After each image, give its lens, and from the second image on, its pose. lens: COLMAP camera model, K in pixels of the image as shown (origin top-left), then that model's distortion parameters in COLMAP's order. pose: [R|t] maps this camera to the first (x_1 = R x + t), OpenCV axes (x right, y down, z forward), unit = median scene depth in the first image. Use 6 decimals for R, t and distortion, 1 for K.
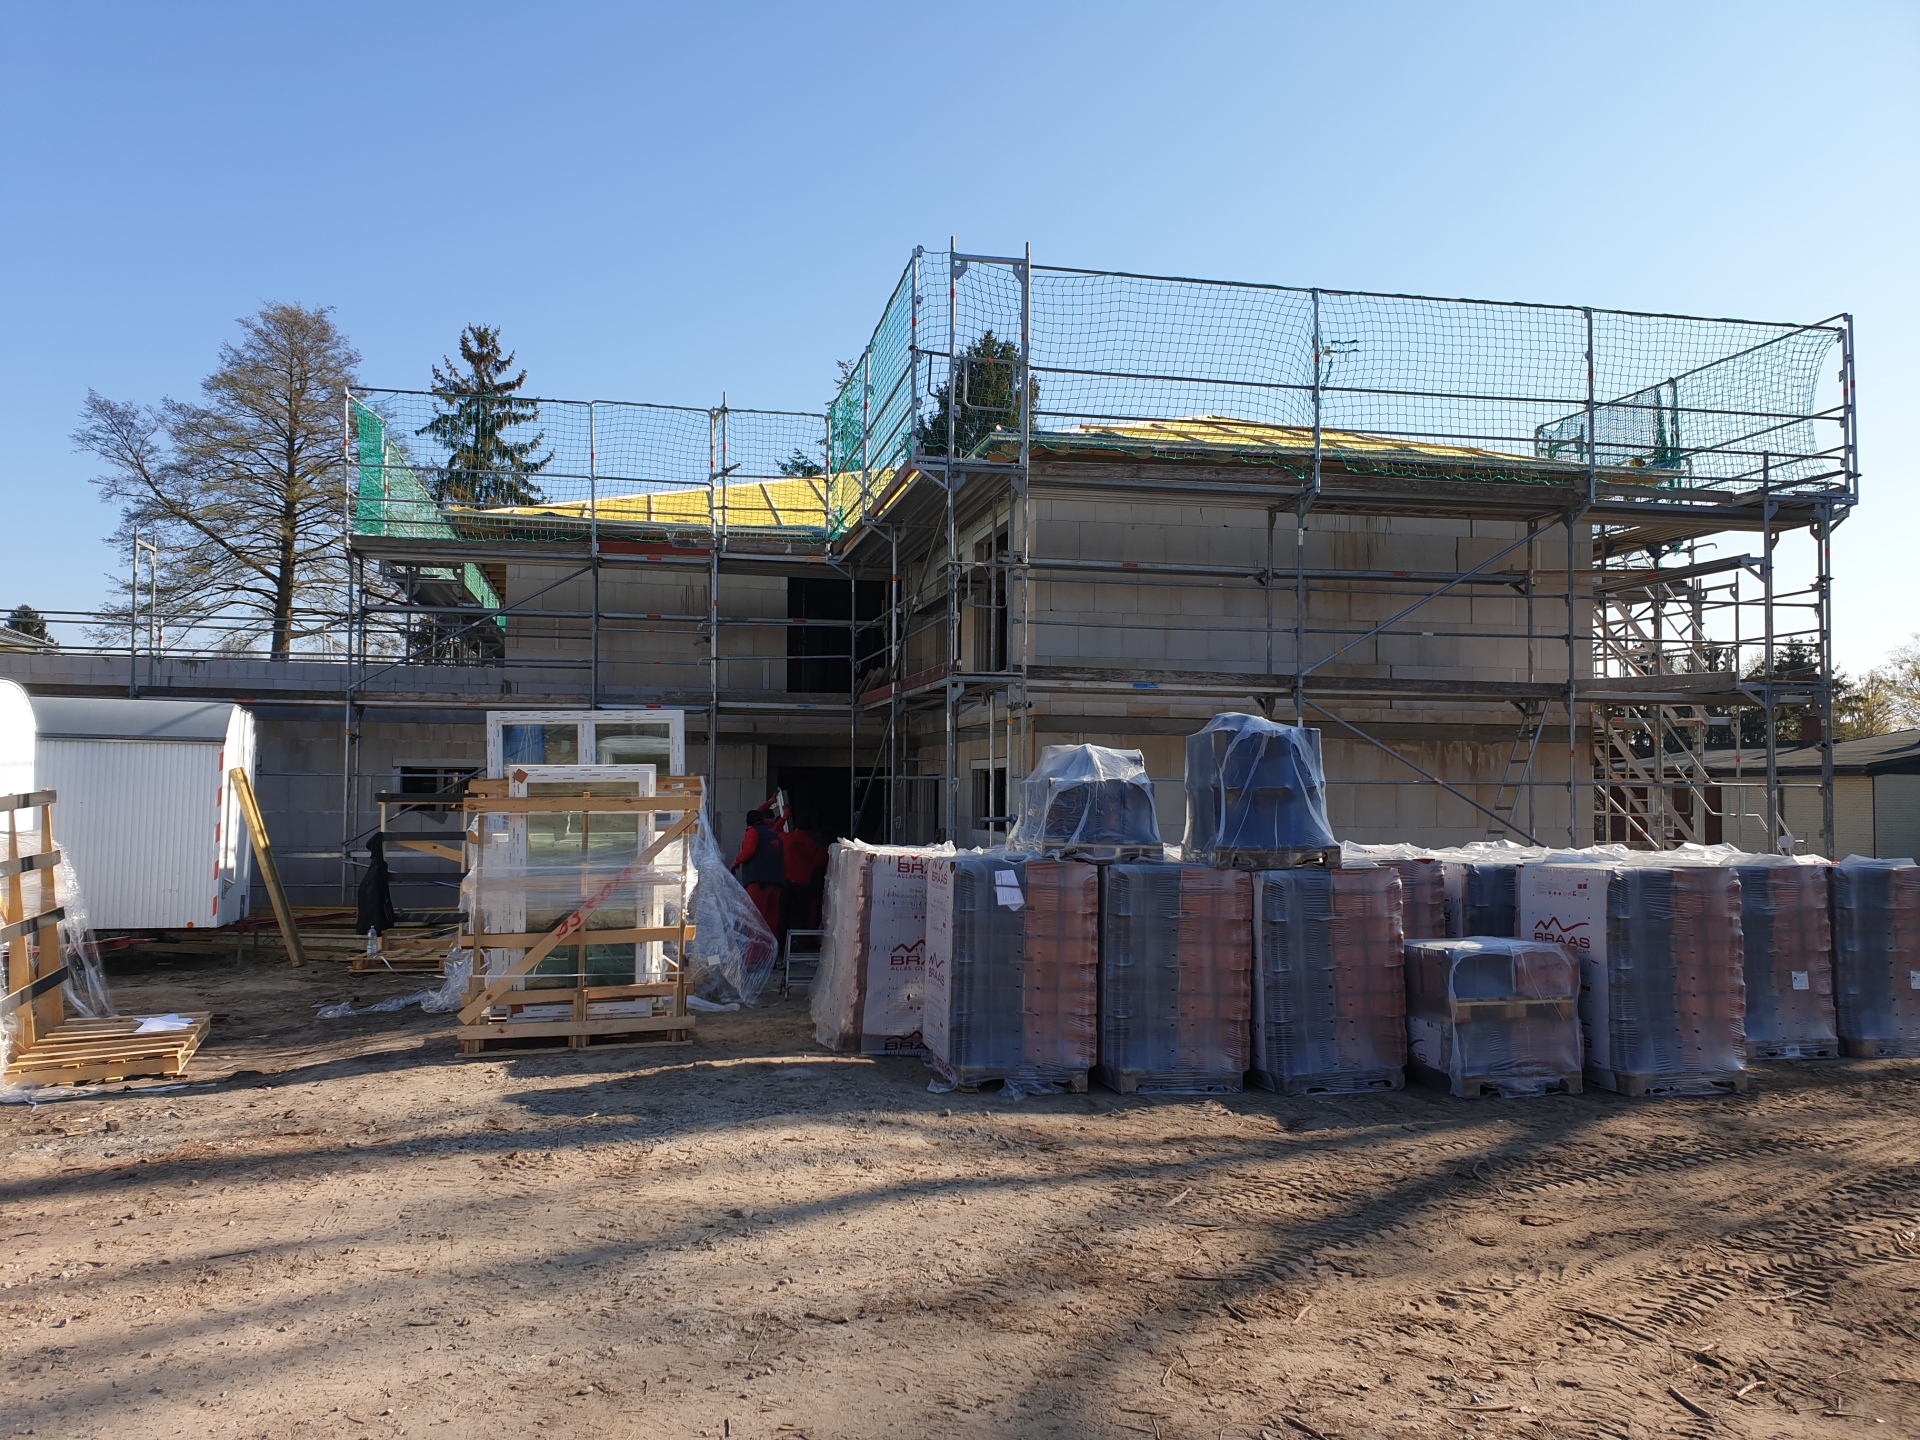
lens RADIAL K [[1500.9, 0, 956.5], [0, 1500.9, 715.8], [0, 0, 1]] dist [0.043206, -0.016429]
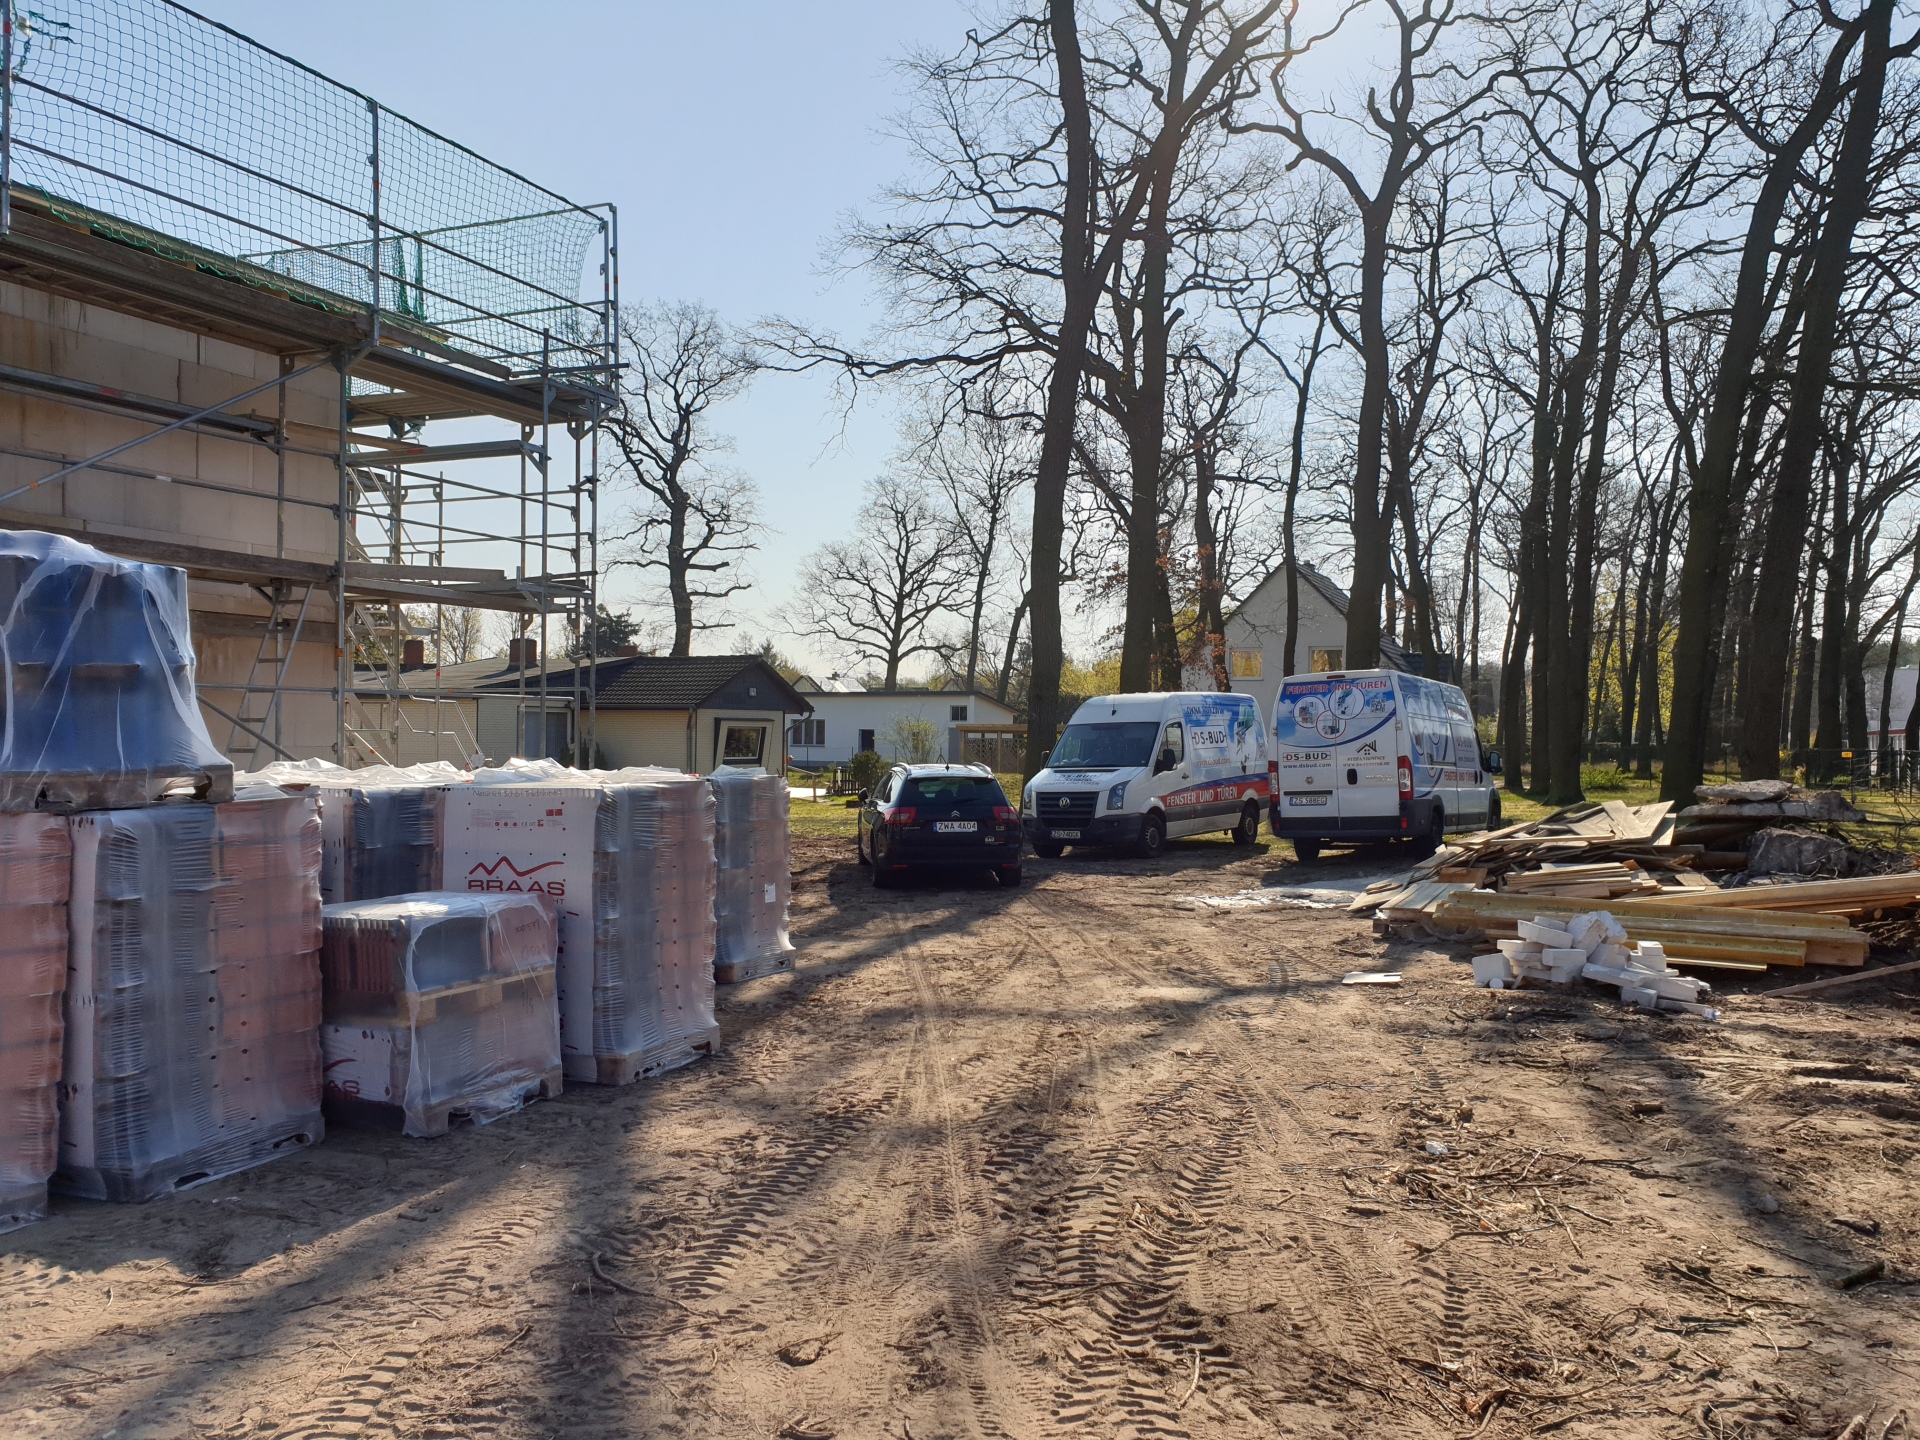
lens RADIAL K [[1500.9, 0, 979.6], [0, 1500.9, 717.7], [0, 0, 1]] dist [0.043206, -0.016429]
pose [[0.607883, 0.006309, 0.794002, -0.045484], [-0.045552, 0.998599, 0.026939, 0.037687], [-0.792719, -0.052544, 0.607318, 0.398466]]
